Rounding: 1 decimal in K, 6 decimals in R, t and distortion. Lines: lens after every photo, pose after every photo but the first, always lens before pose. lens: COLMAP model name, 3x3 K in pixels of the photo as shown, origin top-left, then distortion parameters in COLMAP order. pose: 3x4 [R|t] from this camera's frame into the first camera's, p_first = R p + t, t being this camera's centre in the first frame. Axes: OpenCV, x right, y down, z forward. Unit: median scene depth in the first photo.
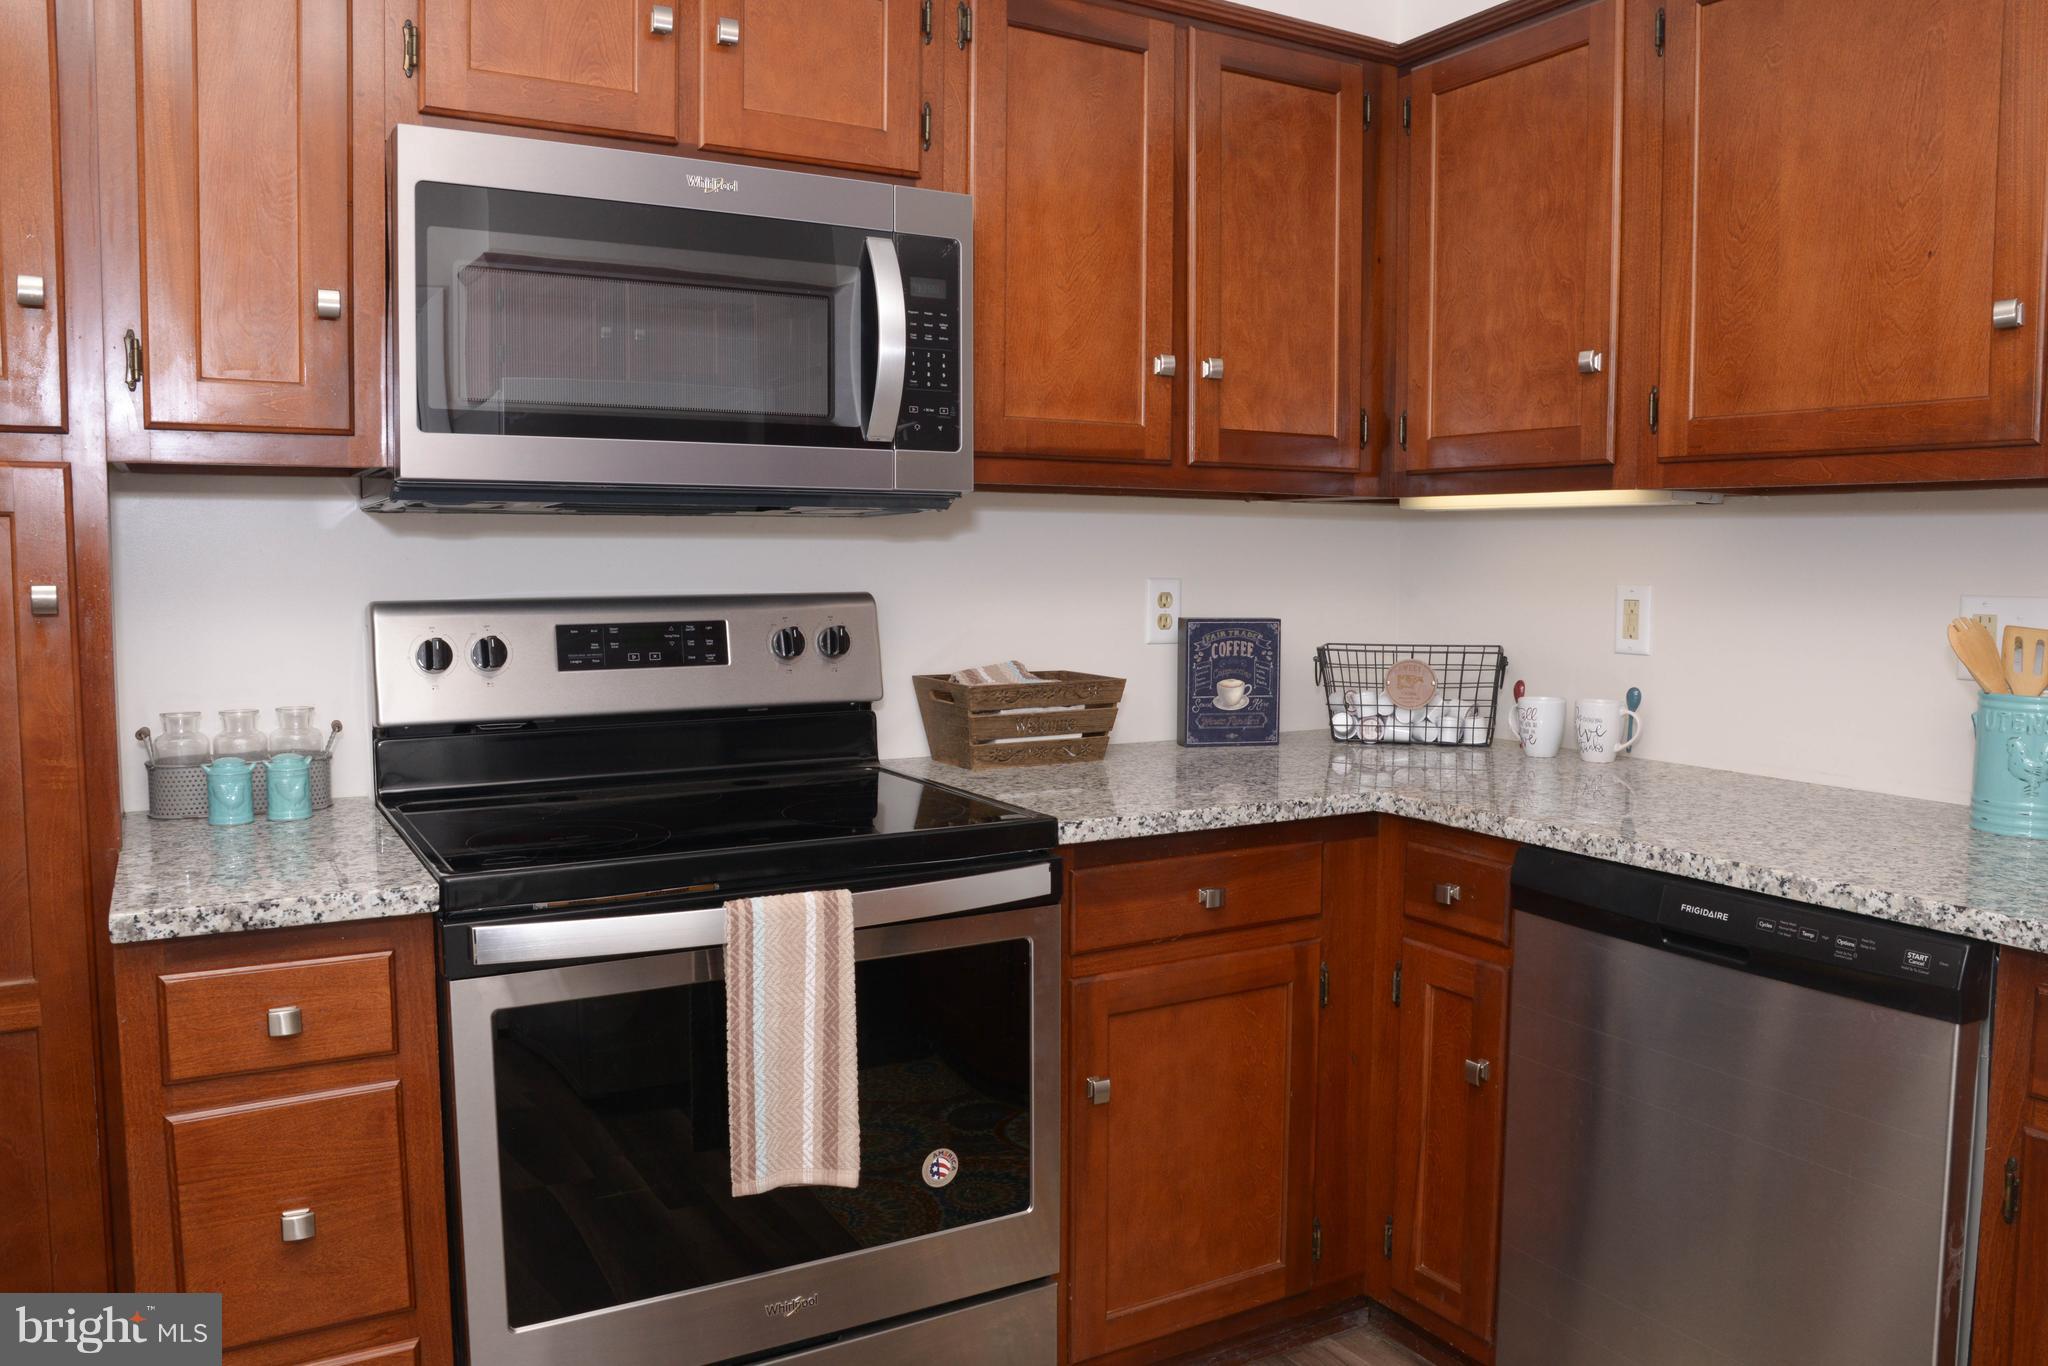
lens RADIAL K [[1517.7, 0, 1029.3], [0, 1517.7, 685.6], [0, 0, 1]] dist [-0.129063, 0.092343]
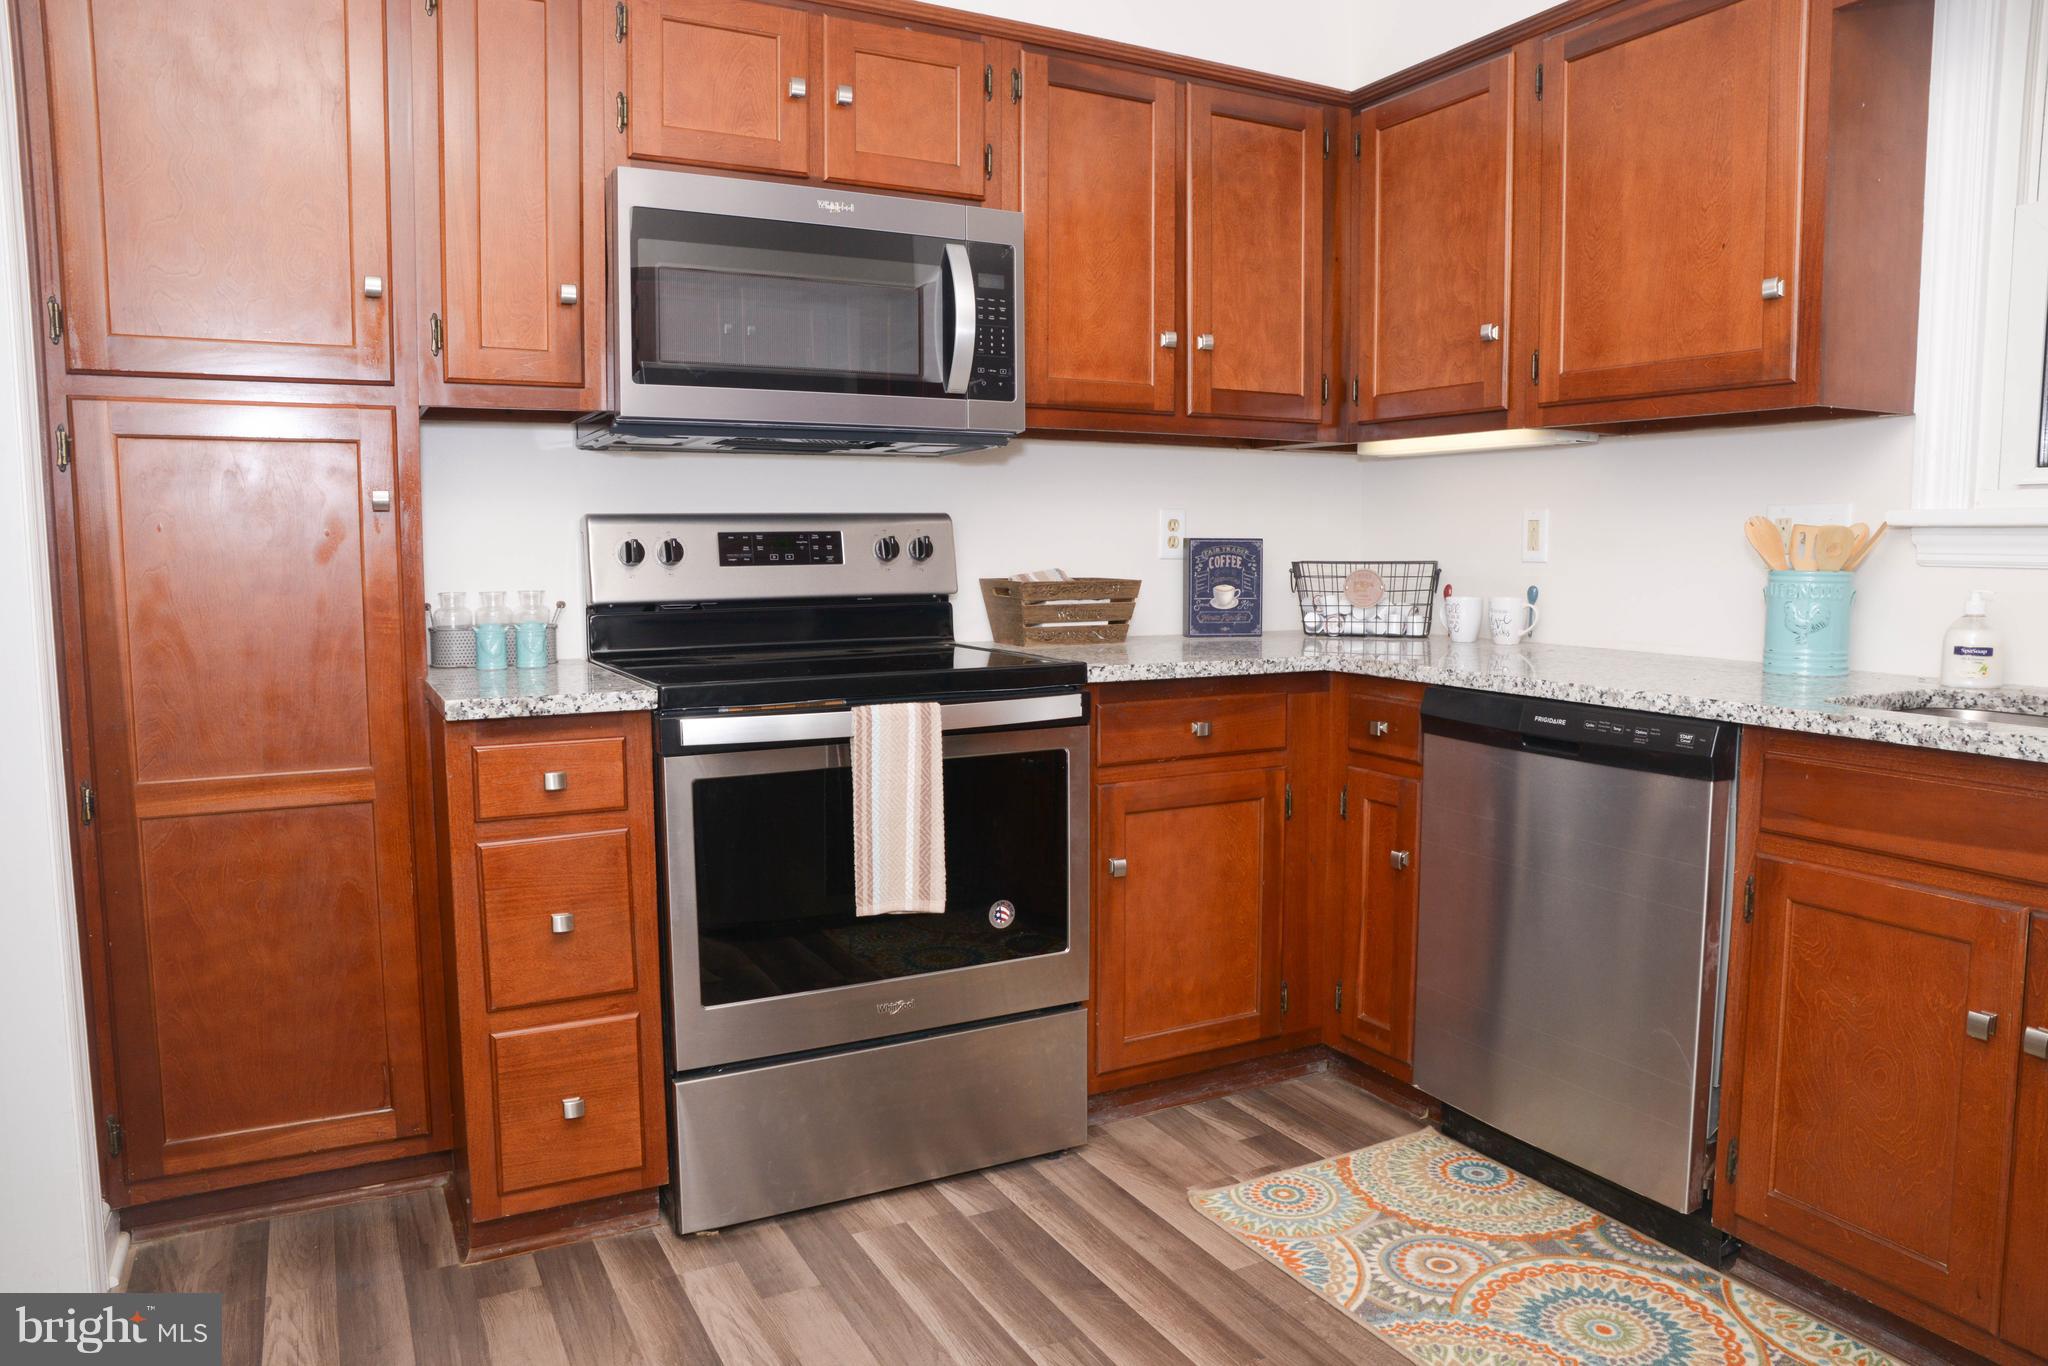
lens RADIAL K [[1381.8, 0, 1024.0], [0, 1381.8, 683.0], [0, 0, 1]] dist [-0.125468, 0.087999]
pose [[0.999290, -0.001721, -0.037641, 0.008722], [0.002317, 0.999872, 0.015802, 0.082630], [0.037609, -0.015878, 0.999166, -0.251200]]
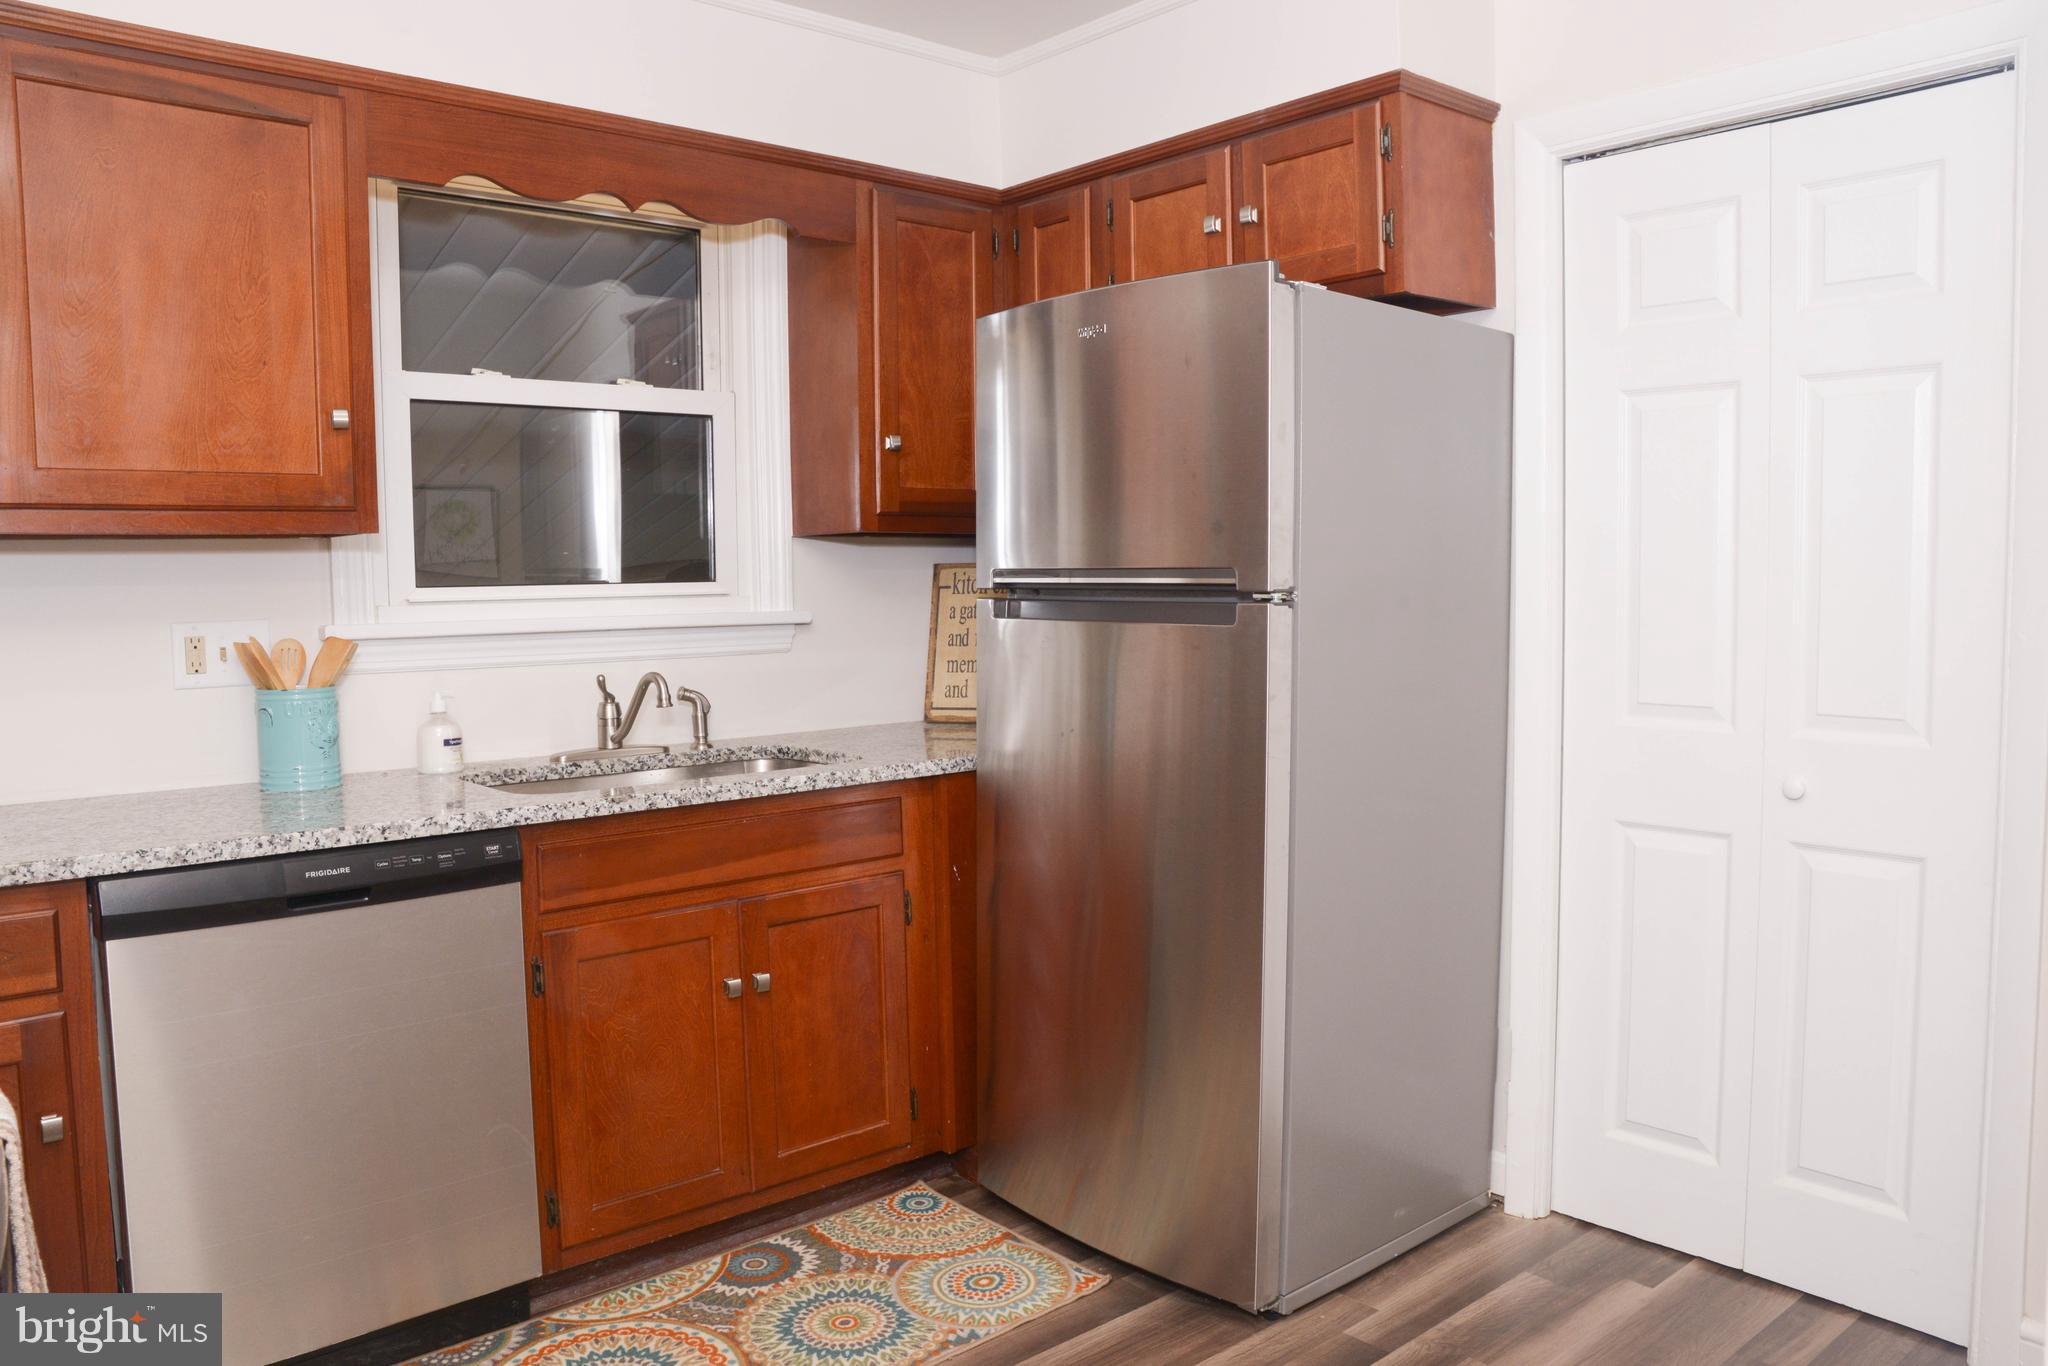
lens RADIAL K [[1517.7, 0, 1029.3], [0, 1517.7, 685.6], [0, 0, 1]] dist [-0.129063, 0.092343]
pose [[-0.190259, -0.075811, 0.978802, -0.759117], [0.099877, 0.990346, 0.096119, -0.057588], [-0.976640, 0.116047, -0.180851, 0.533263]]
